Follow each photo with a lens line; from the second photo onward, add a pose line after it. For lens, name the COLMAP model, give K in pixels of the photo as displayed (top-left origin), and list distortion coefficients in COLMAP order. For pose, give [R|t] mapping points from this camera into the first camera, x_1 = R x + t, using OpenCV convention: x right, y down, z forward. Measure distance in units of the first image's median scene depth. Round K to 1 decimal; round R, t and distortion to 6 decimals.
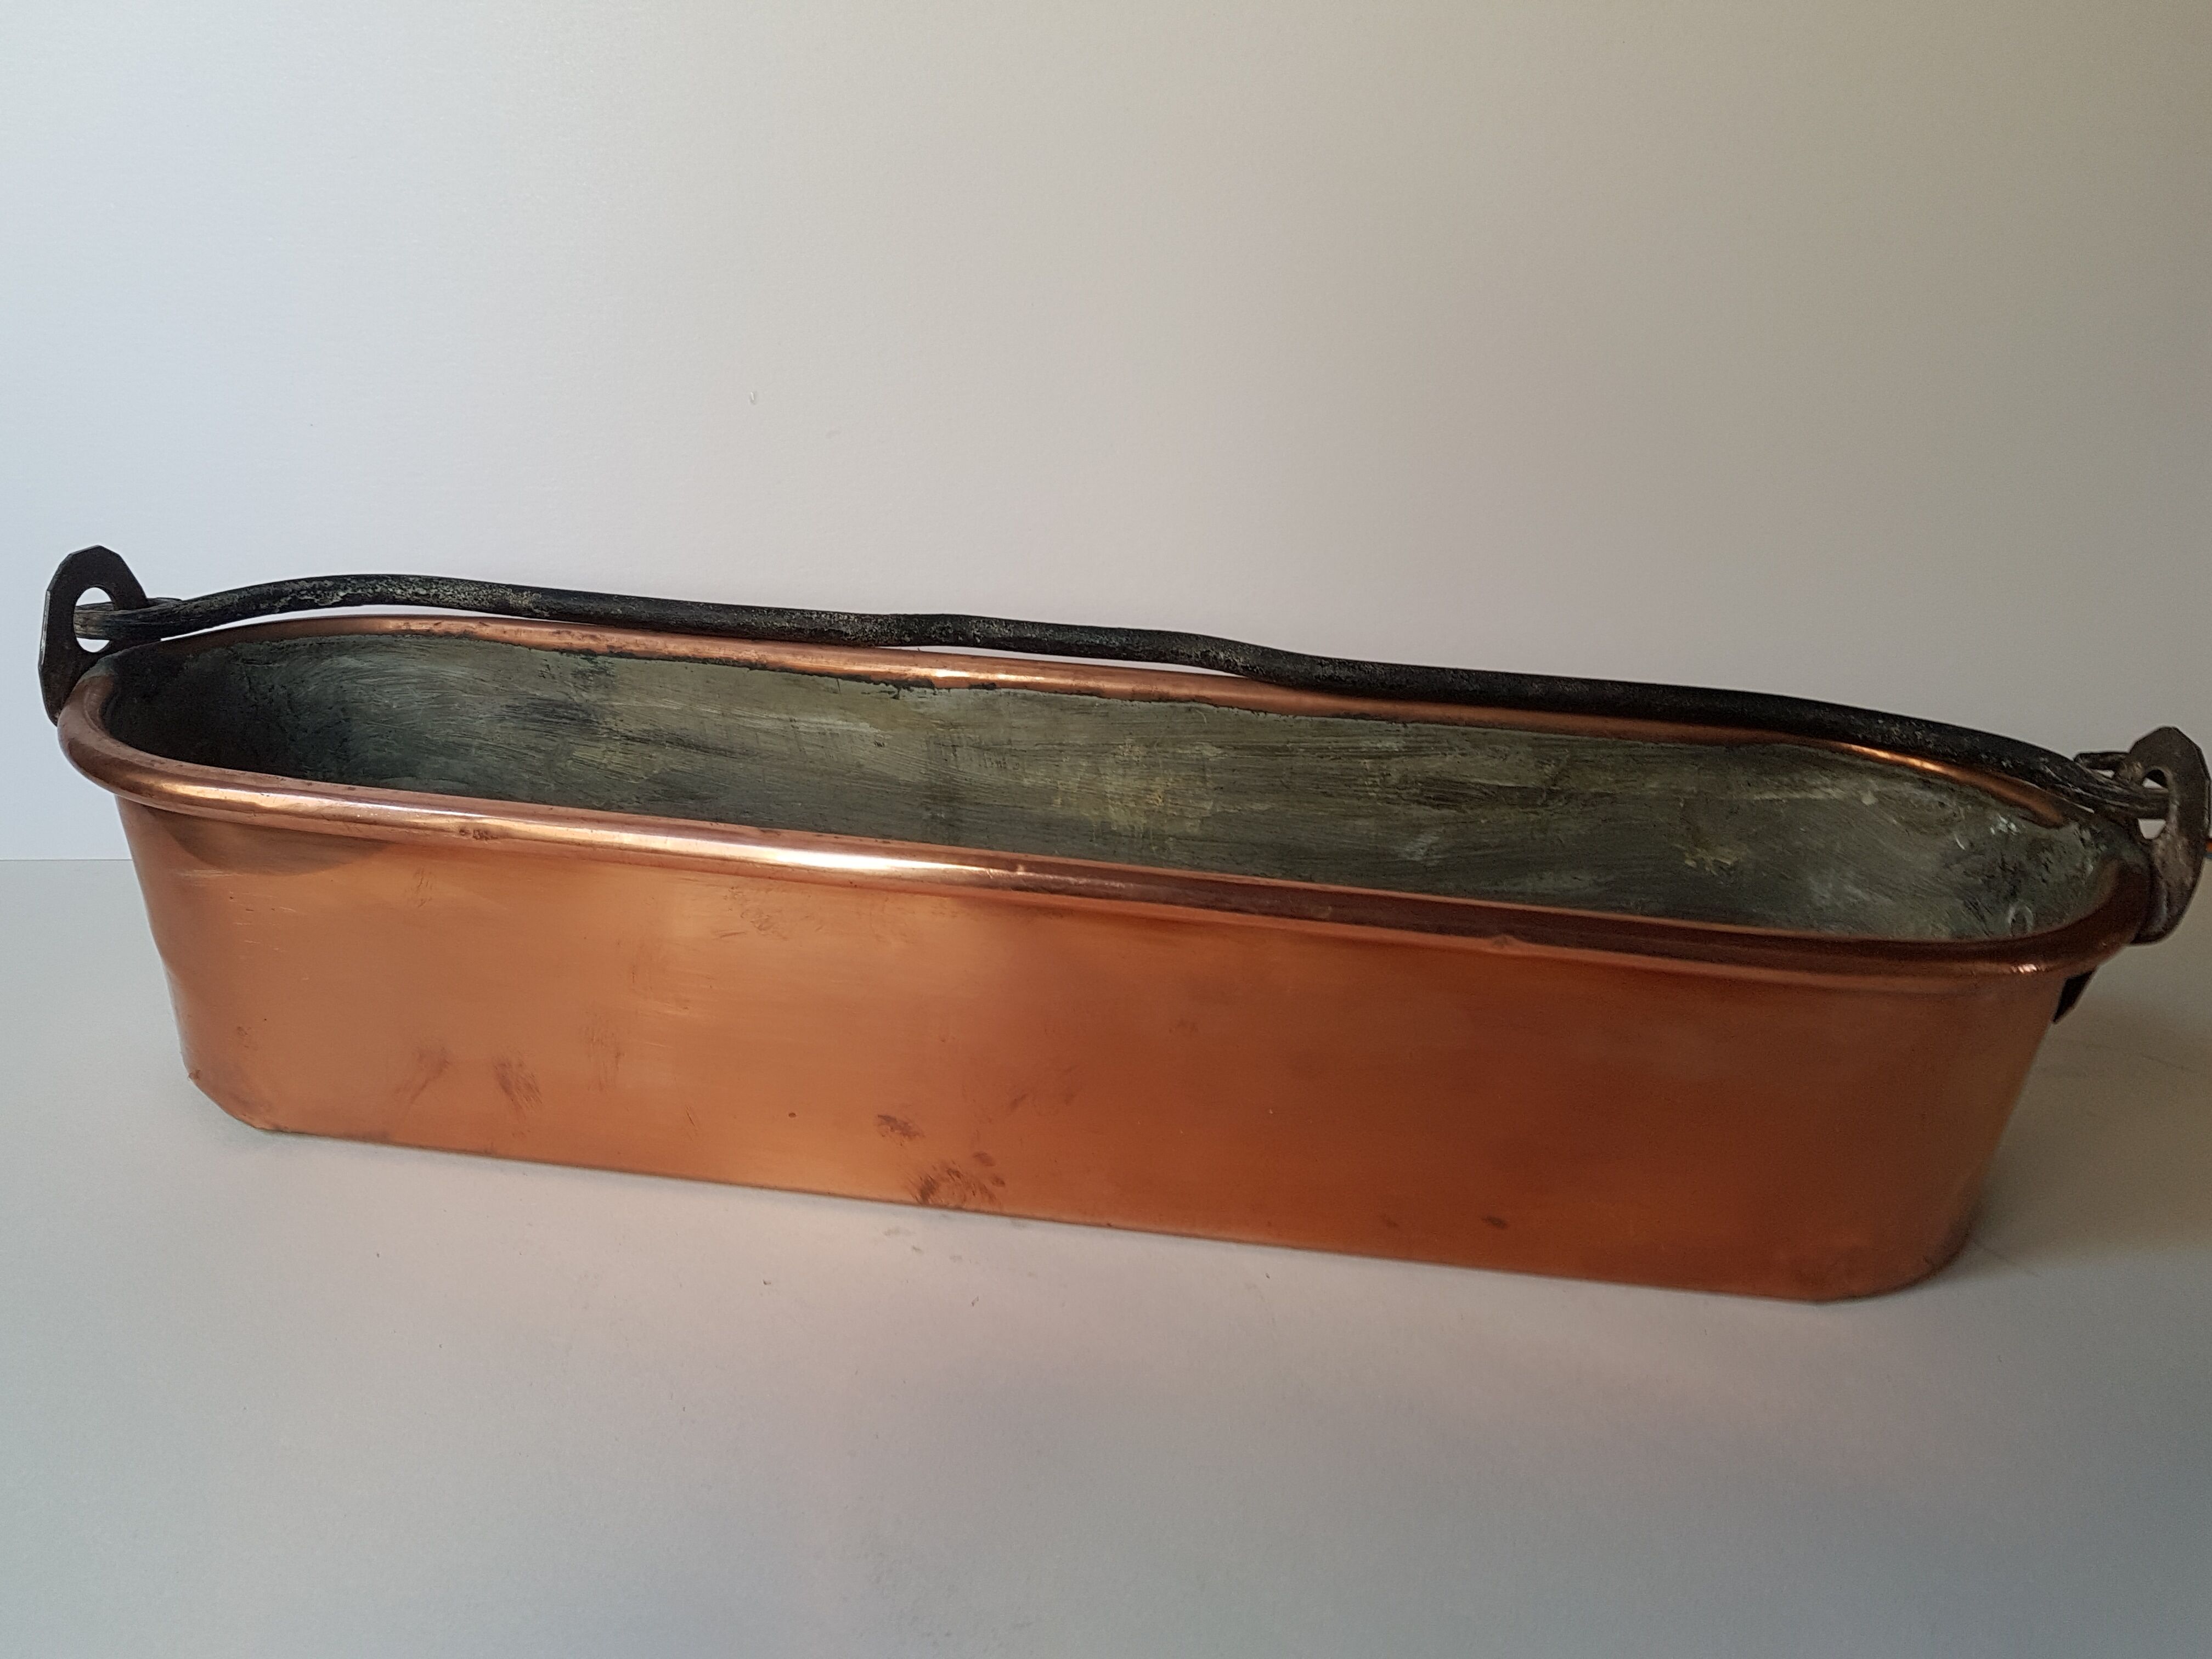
lens RADIAL K [[1824.8, 0, 1115.6], [0, 1824.8, 835.3], [0, 0, 1]] dist [-0.042819, -0.030335]
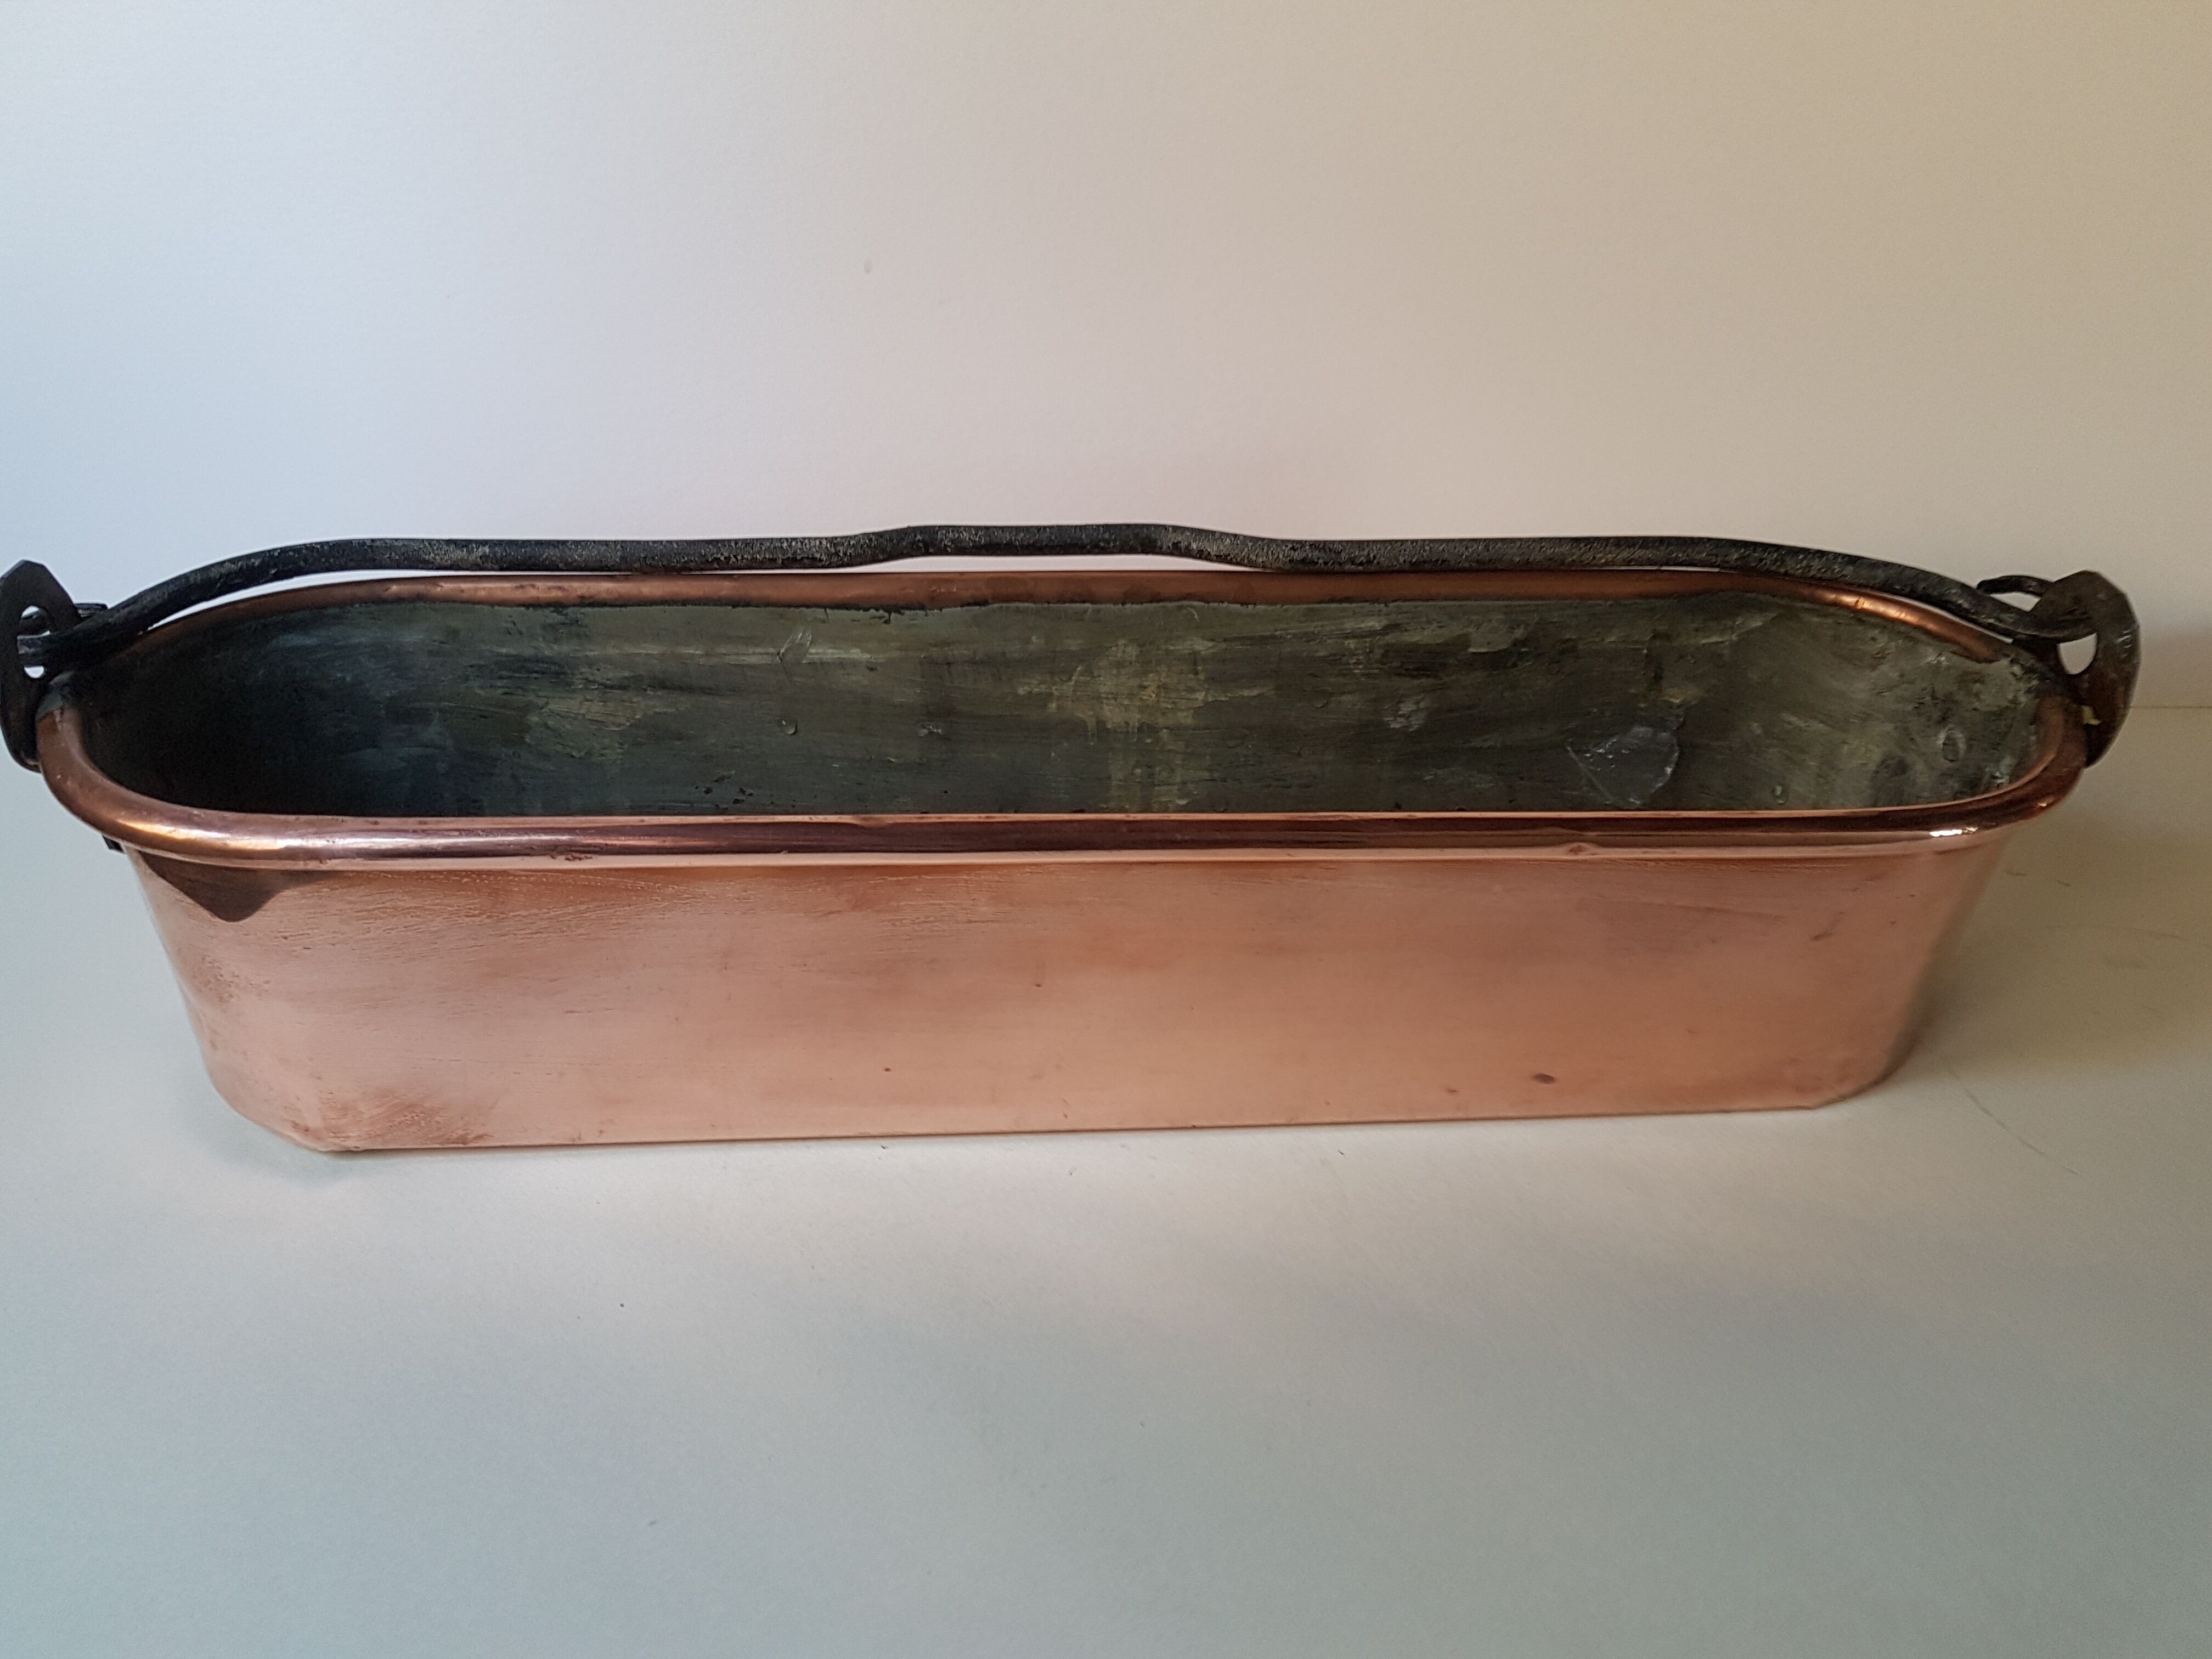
lens RADIAL K [[1824.8, 0, 1101.8], [0, 1824.8, 813.7], [0, 0, 1]] dist [-0.042819, -0.030335]
pose [[0.979209, -0.116220, 0.166262, -0.184442], [0.089511, 0.983052, 0.159987, -0.122030], [-0.182038, -0.141778, 0.973017, -0.000487]]
